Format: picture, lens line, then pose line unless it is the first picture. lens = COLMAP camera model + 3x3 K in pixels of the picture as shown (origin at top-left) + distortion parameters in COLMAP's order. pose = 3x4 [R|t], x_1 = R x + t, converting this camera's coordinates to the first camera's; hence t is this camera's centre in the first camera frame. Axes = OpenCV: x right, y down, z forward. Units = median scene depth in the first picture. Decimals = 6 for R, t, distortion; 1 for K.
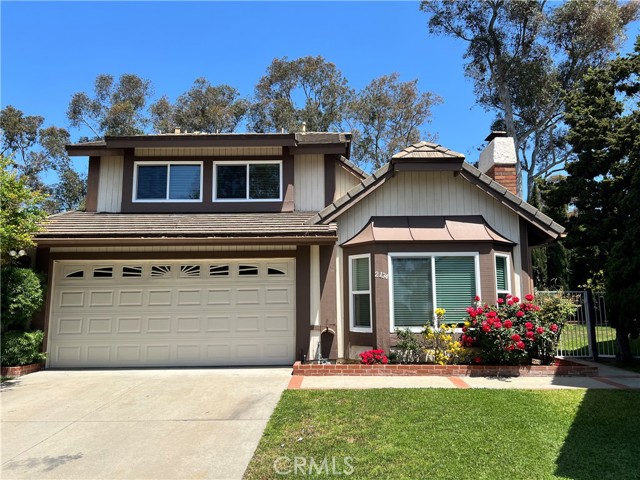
lens RADIAL K [[484.6, 0, 323.7], [0, 484.6, 244.2], [0, 0, 1]] dist [0.045941, -0.037468]
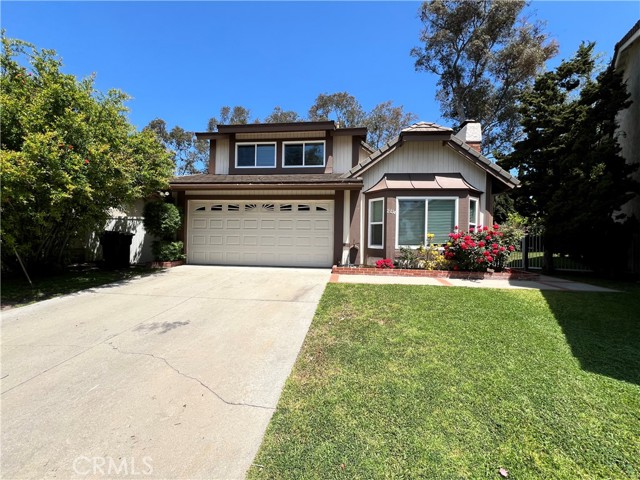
lens RADIAL K [[255.3, 0, 319.5], [0, 255.3, 240.3], [0, 0, 1]] dist [-0.002041, 0.000104]
pose [[0.995695, 0.024081, -0.089504, -0.028790], [-0.011934, 0.990930, 0.133845, 0.046880], [0.091915, -0.132201, 0.986952, 0.172909]]
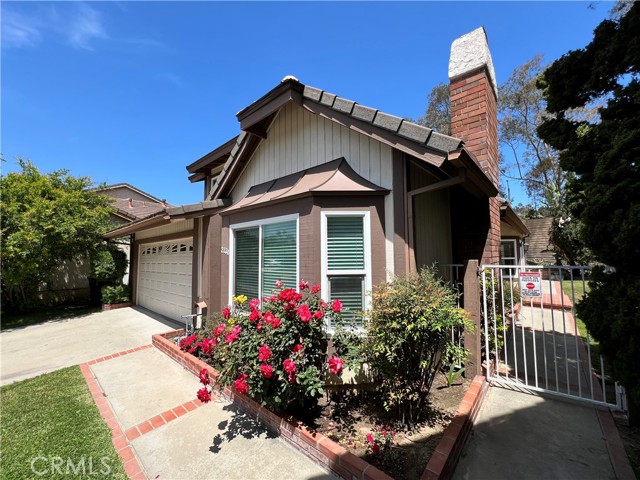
lens RADIAL K [[255.3, 0, 319.6], [0, 255.3, 242.4], [0, 0, 1]] dist [-0.002041, 0.000104]
pose [[0.761853, -0.038999, -0.646575, 0.542971], [0.093699, 0.994322, 0.050431, 0.039451], [0.640937, -0.099004, 0.761182, 0.719685]]
